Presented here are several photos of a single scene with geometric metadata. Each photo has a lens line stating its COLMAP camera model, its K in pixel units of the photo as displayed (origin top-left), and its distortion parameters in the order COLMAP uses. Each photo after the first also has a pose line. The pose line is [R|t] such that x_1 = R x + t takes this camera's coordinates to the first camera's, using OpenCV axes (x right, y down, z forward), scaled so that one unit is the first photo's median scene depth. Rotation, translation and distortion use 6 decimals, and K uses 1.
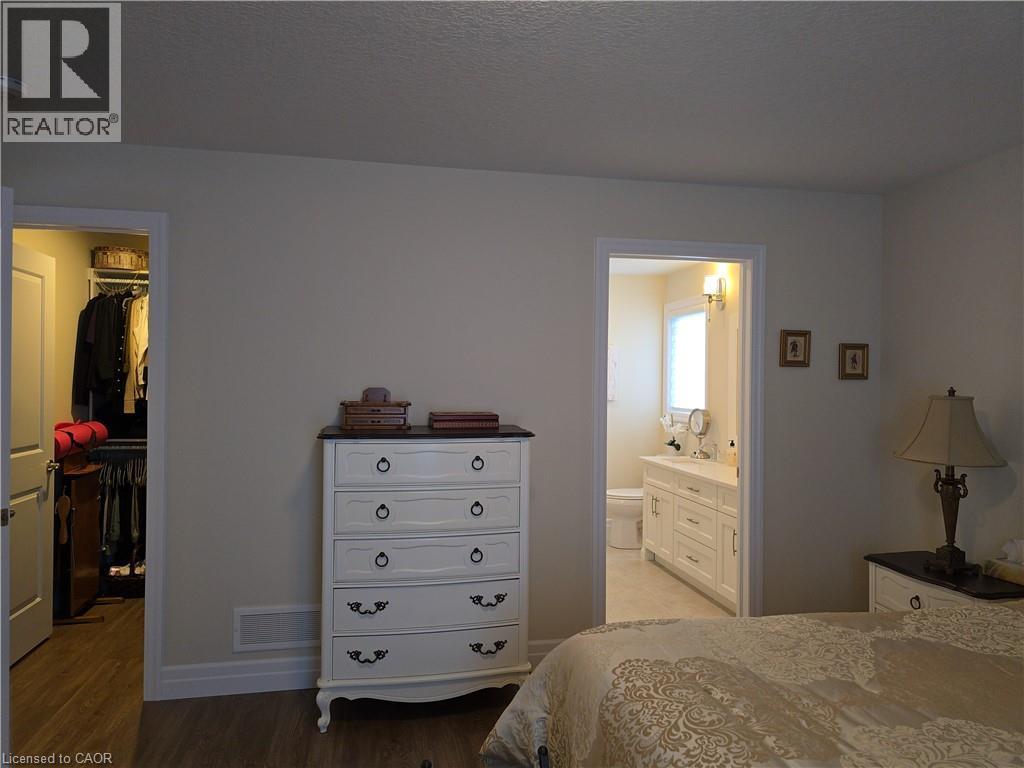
lens RADIAL K [[683.5, 0, 511.4], [0, 683.5, 382.8], [0, 0, 1]] dist [0.055330, -0.049631]
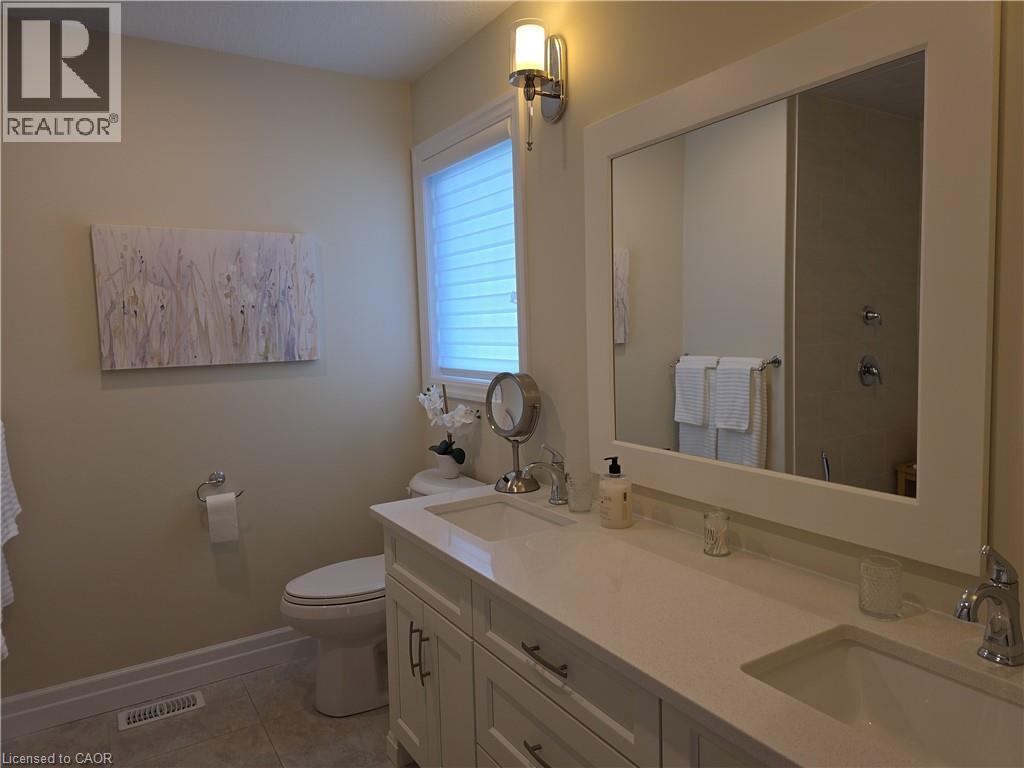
lens RADIAL K [[683.5, 0, 511.4], [0, 683.5, 382.8], [0, 0, 1]] dist [0.055330, -0.049631]
pose [[0.935586, -0.063030, 0.347428, 0.131459], [0.033780, 0.995403, 0.089620, 0.007737], [-0.351480, -0.072111, 0.933414, 0.617747]]
